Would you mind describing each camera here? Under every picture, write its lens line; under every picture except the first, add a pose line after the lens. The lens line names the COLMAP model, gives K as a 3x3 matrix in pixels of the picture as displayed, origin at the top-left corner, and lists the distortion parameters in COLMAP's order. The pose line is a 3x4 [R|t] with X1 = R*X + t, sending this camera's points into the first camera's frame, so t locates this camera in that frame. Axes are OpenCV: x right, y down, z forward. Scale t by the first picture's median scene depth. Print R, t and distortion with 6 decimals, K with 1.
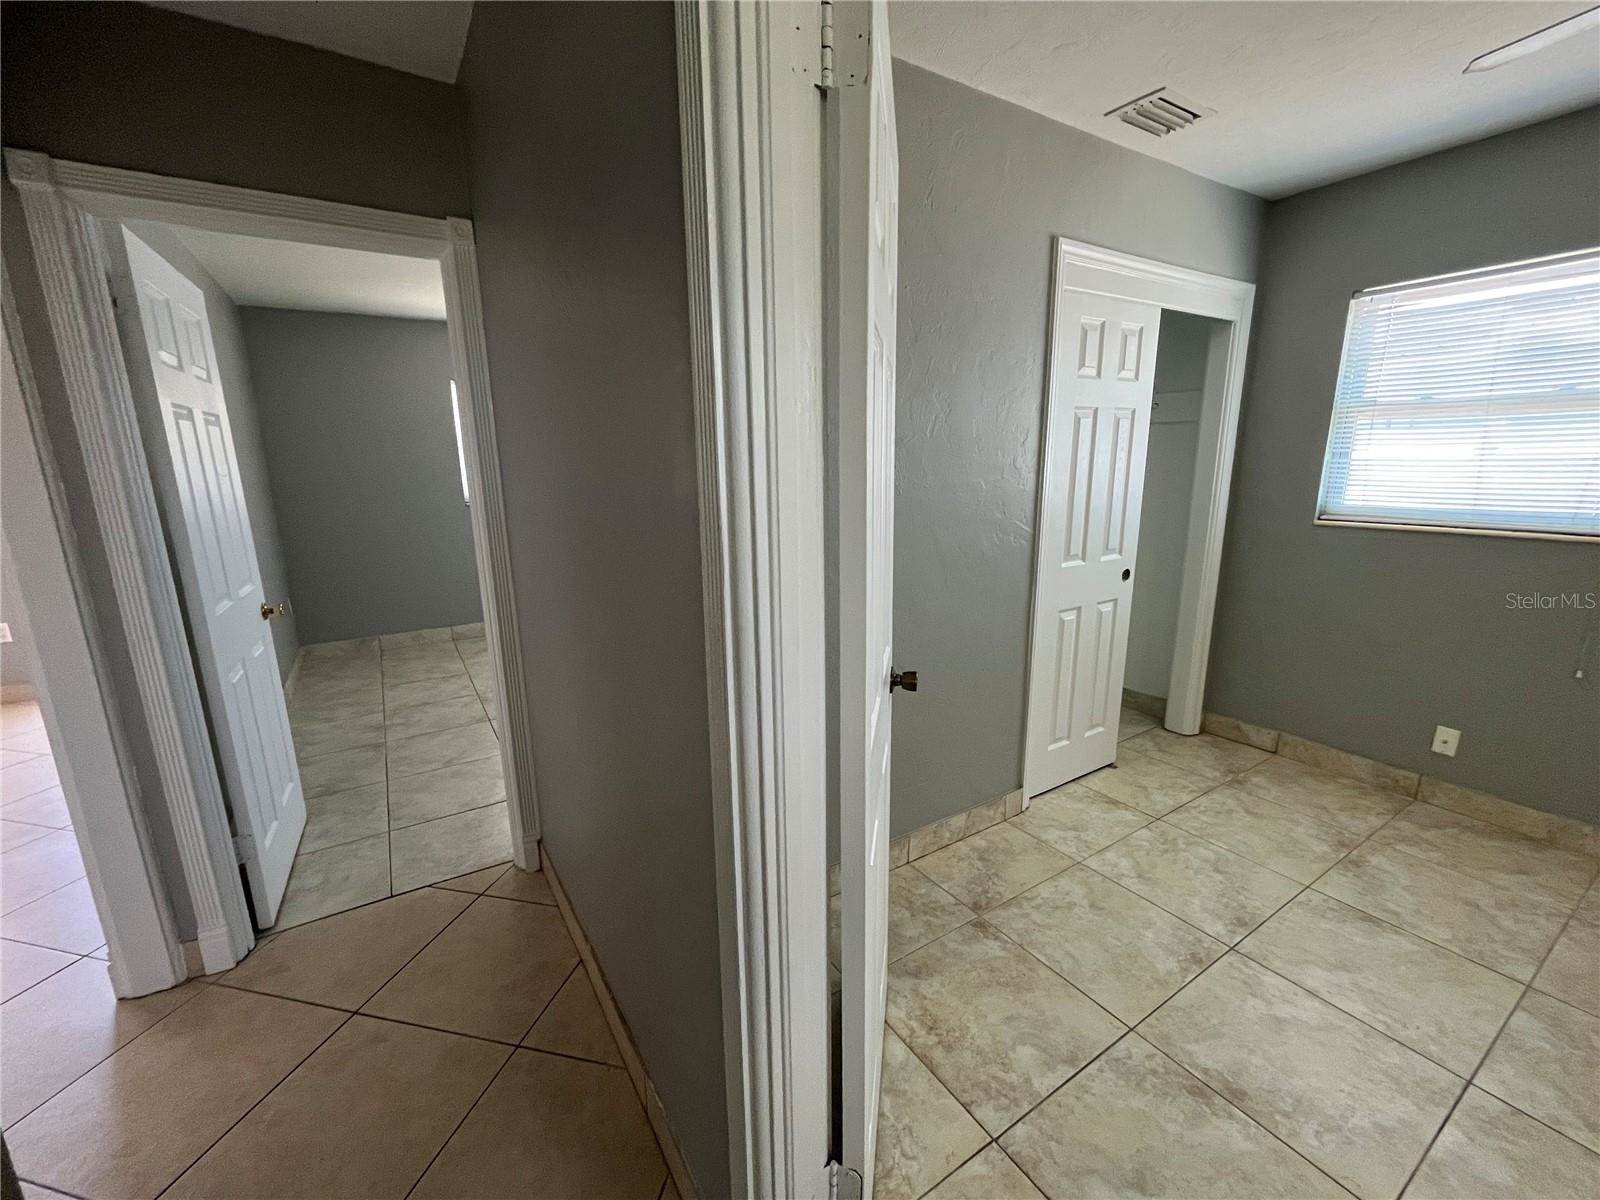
lens RADIAL K [[655.5, 0, 796.8], [0, 655.5, 603.1], [0, 0, 1]] dist [-0.003412, 0.000571]
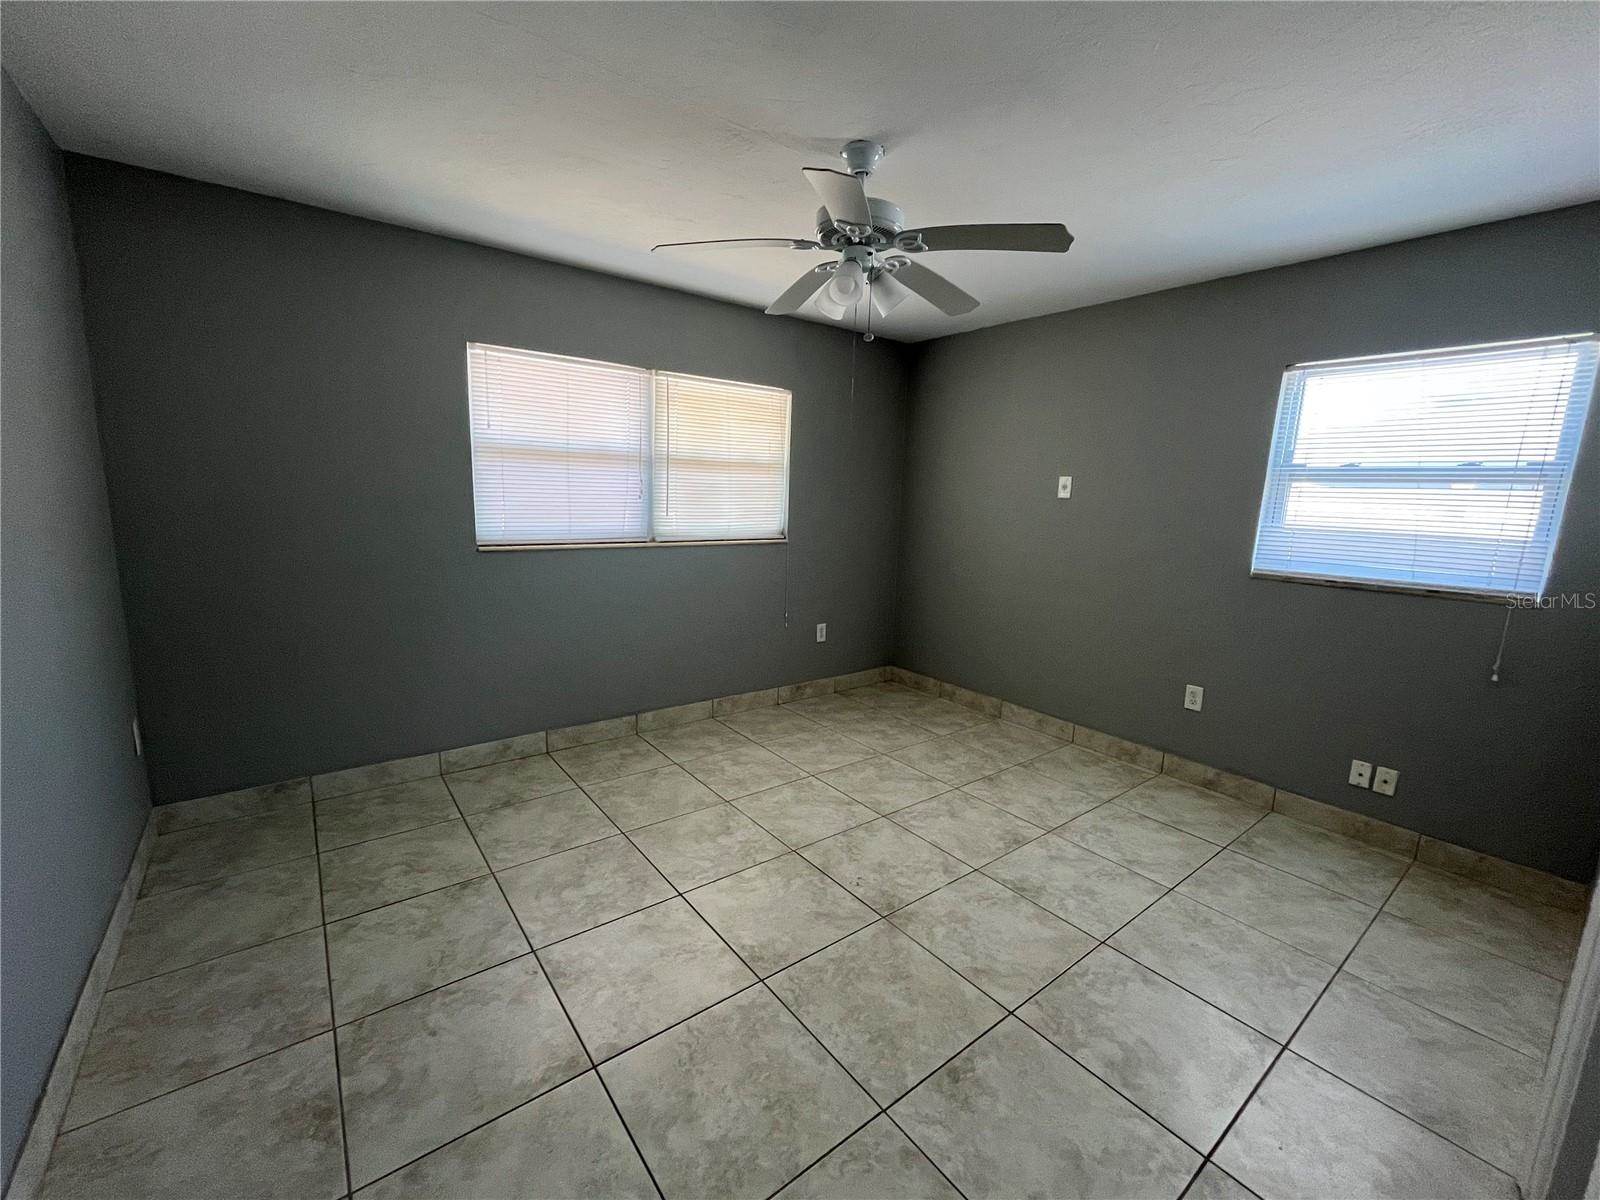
lens RADIAL K [[655.5, 0, 796.8], [0, 655.5, 603.1], [0, 0, 1]] dist [-0.003412, 0.000571]
pose [[0.994304, 0.036425, 0.100160, -0.033843], [-0.031220, 0.998103, -0.053056, -0.009615], [-0.101903, 0.049627, 0.993556, 0.046702]]
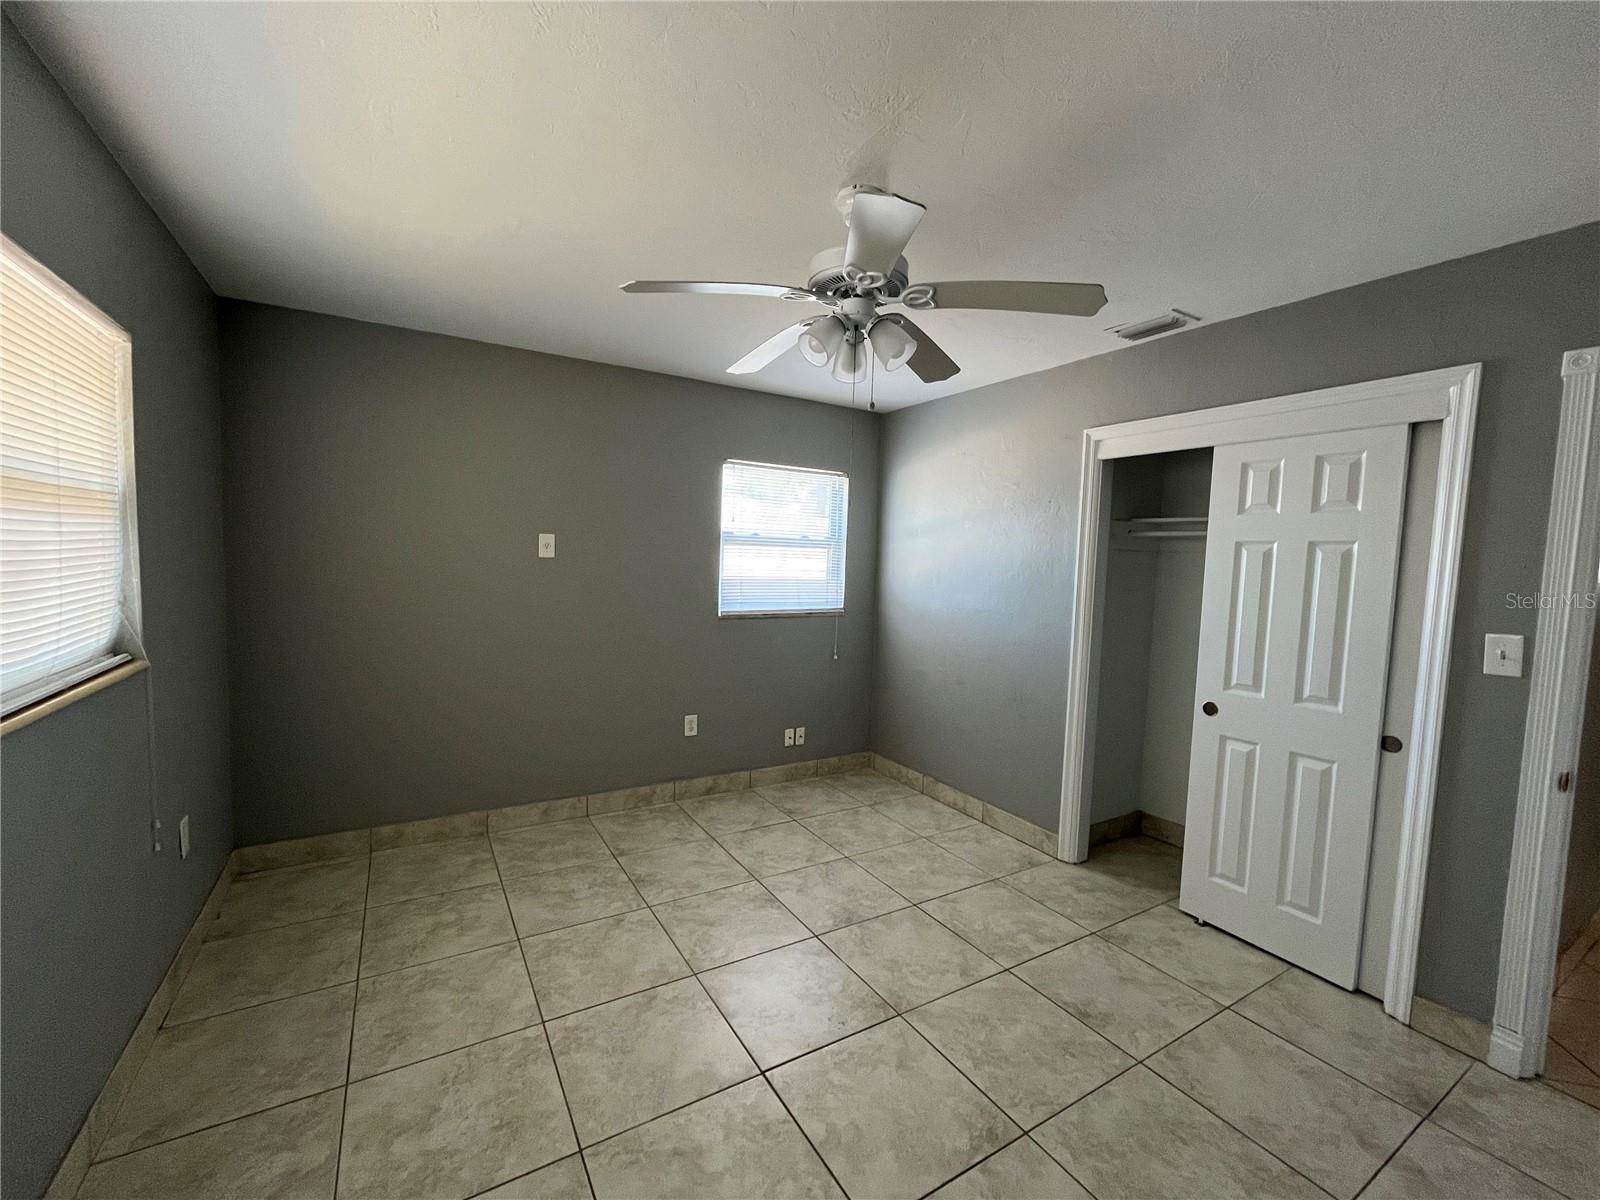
lens RADIAL K [[655.5, 0, 796.8], [0, 655.5, 603.1], [0, 0, 1]] dist [-0.003412, 0.000571]
pose [[0.022618, -0.046024, 0.998684, -0.068994], [0.190088, 0.980915, 0.040900, -0.021667], [-0.981507, 0.188912, 0.030935, 0.099112]]
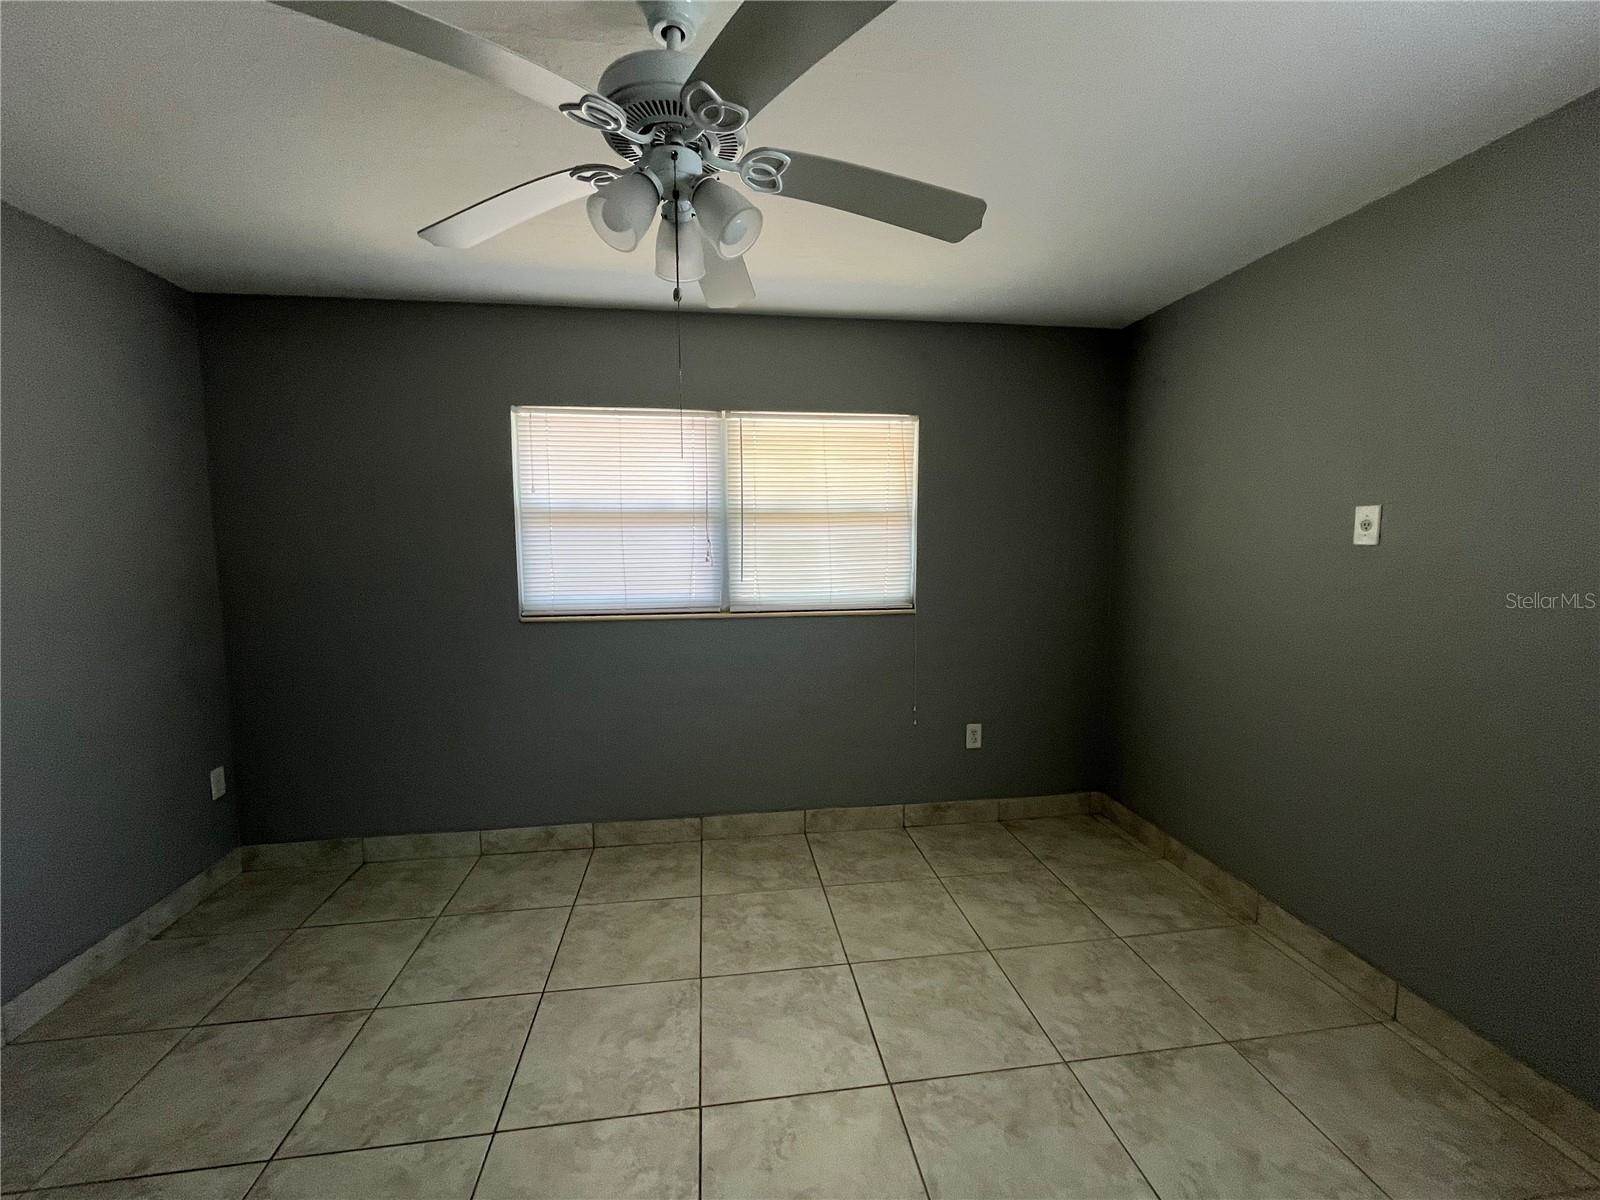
lens RADIAL K [[655.5, 0, 796.8], [0, 655.5, 603.1], [0, 0, 1]] dist [-0.003412, 0.000571]
pose [[0.911853, 0.057928, -0.406408, -0.007661], [-0.104462, 0.990148, -0.093248, -0.016738], [0.397002, 0.127482, 0.908921, 0.071275]]
